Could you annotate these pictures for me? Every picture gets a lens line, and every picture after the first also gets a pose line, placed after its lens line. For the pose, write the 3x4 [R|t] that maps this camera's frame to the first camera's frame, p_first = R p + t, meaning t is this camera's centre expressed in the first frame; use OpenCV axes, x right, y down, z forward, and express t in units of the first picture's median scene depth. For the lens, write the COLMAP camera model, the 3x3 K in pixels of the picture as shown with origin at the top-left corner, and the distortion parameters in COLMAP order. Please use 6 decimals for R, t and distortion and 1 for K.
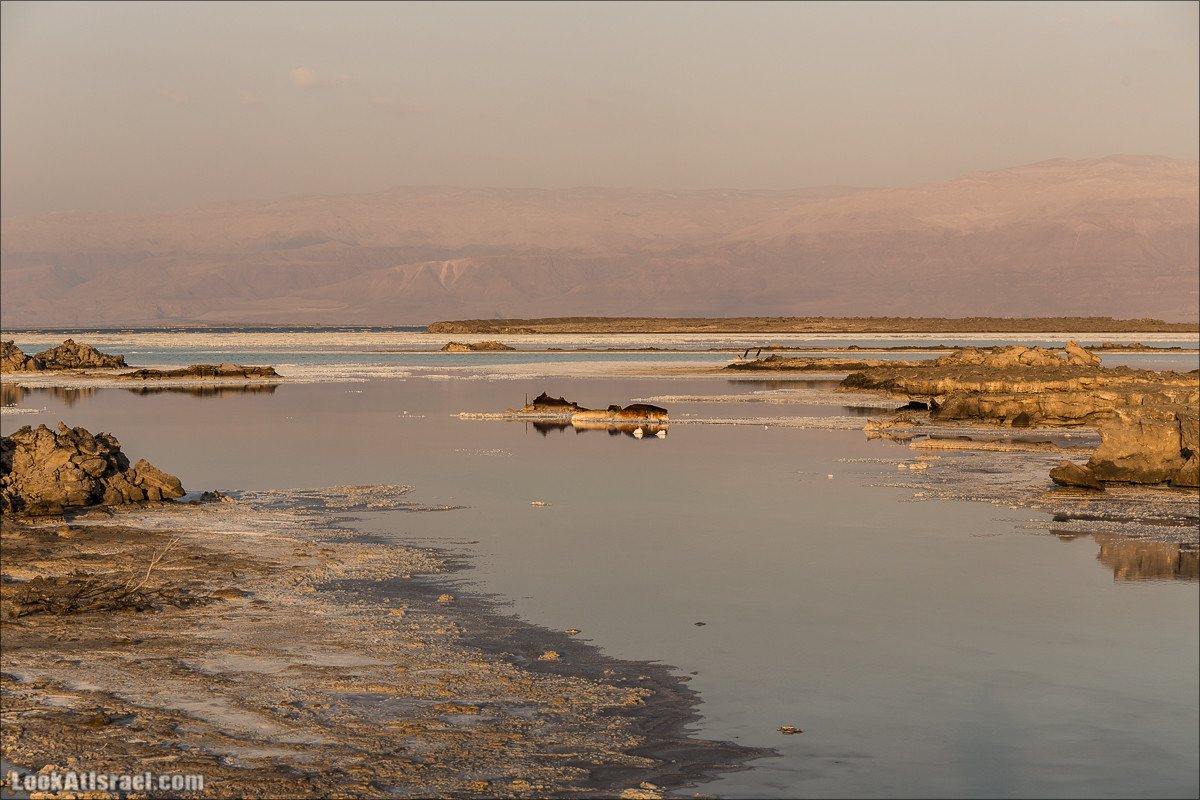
lens RADIAL K [[2462.8, 0, 600.0], [0, 2462.8, 400.0], [0, 0, 1]] dist [-0.030013, -1.257073]
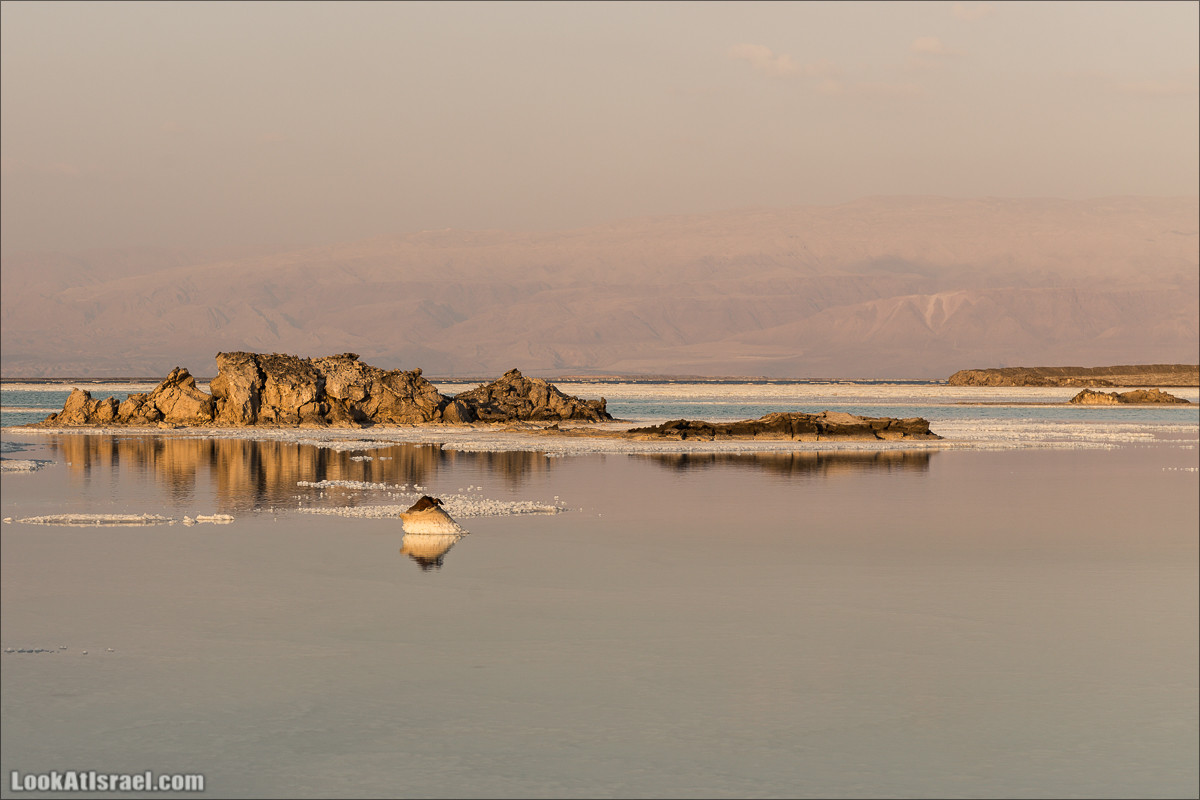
lens RADIAL K [[2601.3, 0, 600.0], [0, 2601.3, 400.0], [0, 0, 1]] dist [0.693989, -12.710556]
pose [[0.990466, 0.008584, -0.137489, -0.112540], [-0.012499, 0.999540, -0.027637, -0.001097], [0.137189, 0.029092, 0.990118, 0.399616]]
